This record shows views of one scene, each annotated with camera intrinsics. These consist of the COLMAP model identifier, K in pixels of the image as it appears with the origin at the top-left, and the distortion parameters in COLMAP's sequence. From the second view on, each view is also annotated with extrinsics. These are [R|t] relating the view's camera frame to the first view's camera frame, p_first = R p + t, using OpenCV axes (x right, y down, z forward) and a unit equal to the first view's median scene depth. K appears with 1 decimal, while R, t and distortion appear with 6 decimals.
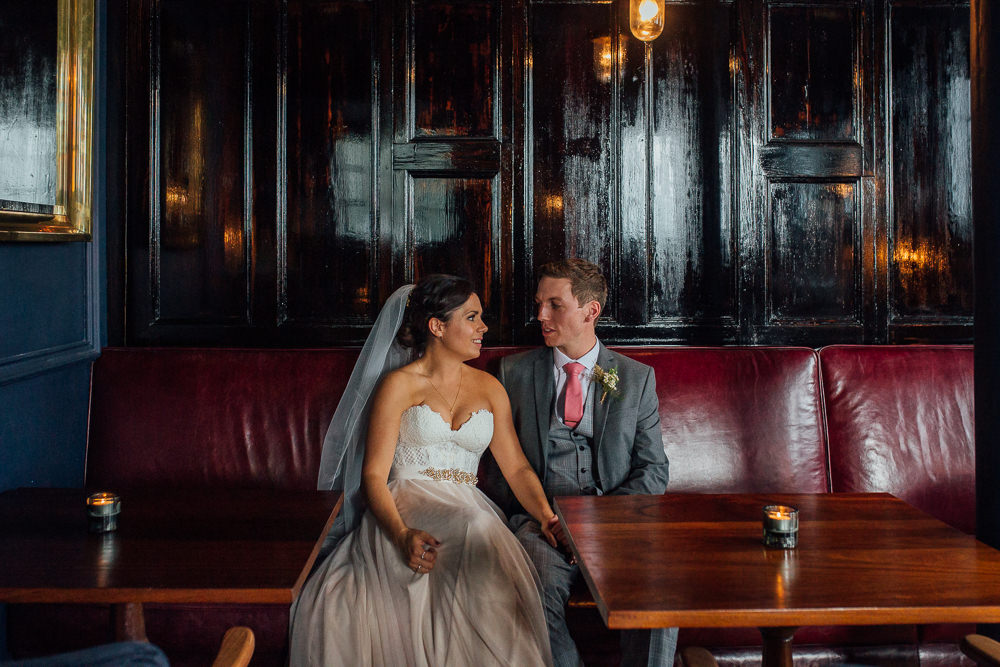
lens RADIAL K [[985.7, 0, 500.7], [0, 985.7, 331.8], [0, 0, 1]] dist [-0.021598, 0.000000]
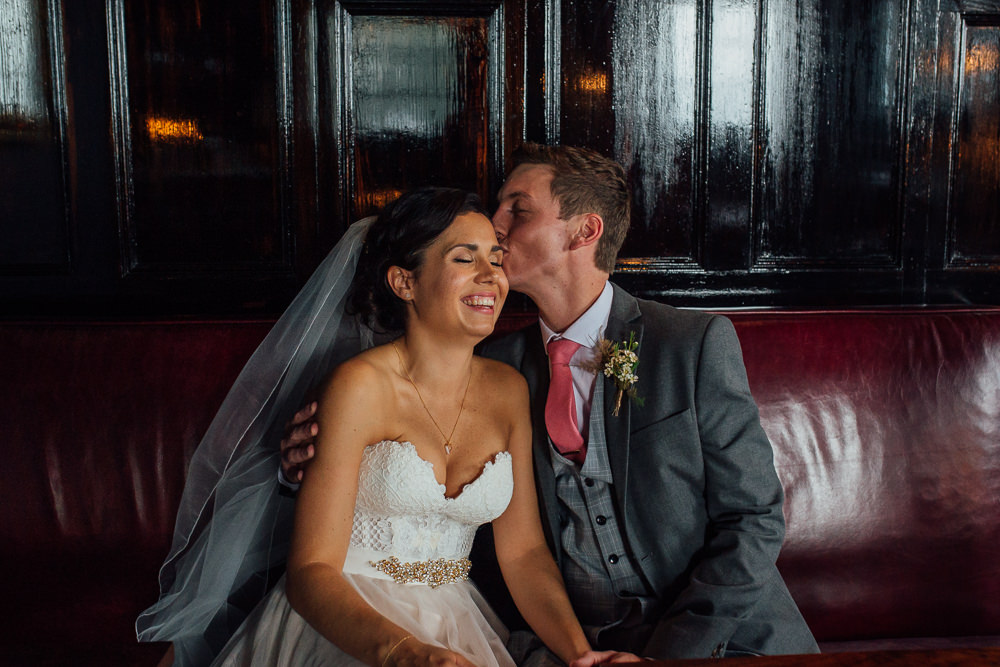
lens RADIAL K [[985.7, 0, 497.5], [0, 985.7, 334.9], [0, 0, 1]] dist [-0.021598, 0.000000]
pose [[0.999993, -0.001318, -0.003628, -0.002056], [0.001709, 0.993928, 0.110021, -0.034602], [0.003461, -0.110026, 0.993923, 0.413306]]
